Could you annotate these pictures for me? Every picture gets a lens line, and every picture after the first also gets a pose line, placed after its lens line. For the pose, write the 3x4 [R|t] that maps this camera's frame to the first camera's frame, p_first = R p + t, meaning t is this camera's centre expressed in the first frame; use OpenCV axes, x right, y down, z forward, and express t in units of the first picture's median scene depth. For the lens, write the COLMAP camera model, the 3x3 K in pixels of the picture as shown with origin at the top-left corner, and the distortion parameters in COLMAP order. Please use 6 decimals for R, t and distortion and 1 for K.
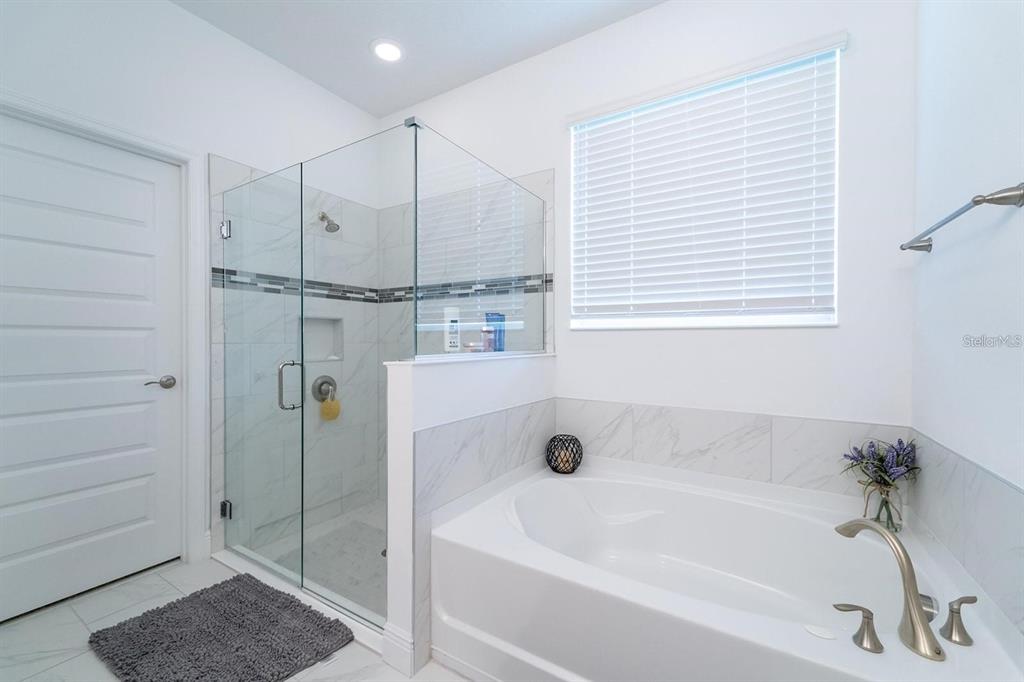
lens RADIAL K [[415.8, 0, 505.7], [0, 415.8, 343.2], [0, 0, 1]] dist [-0.000008, -0.000608]
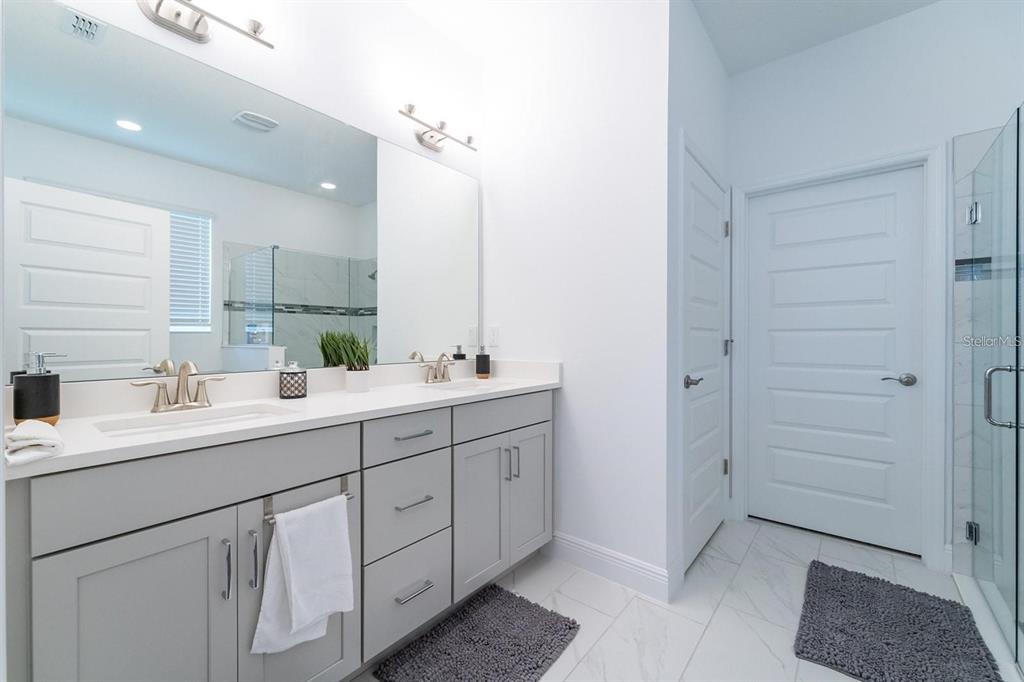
lens RADIAL K [[415.8, 0, 505.8], [0, 415.8, 338.3], [0, 0, 1]] dist [-0.000008, -0.000608]
pose [[-0.125303, 0.002769, -0.992115, 0.335484], [-0.004709, 0.999983, 0.003385, -0.008291], [0.992107, 0.005096, -0.125288, 0.135308]]
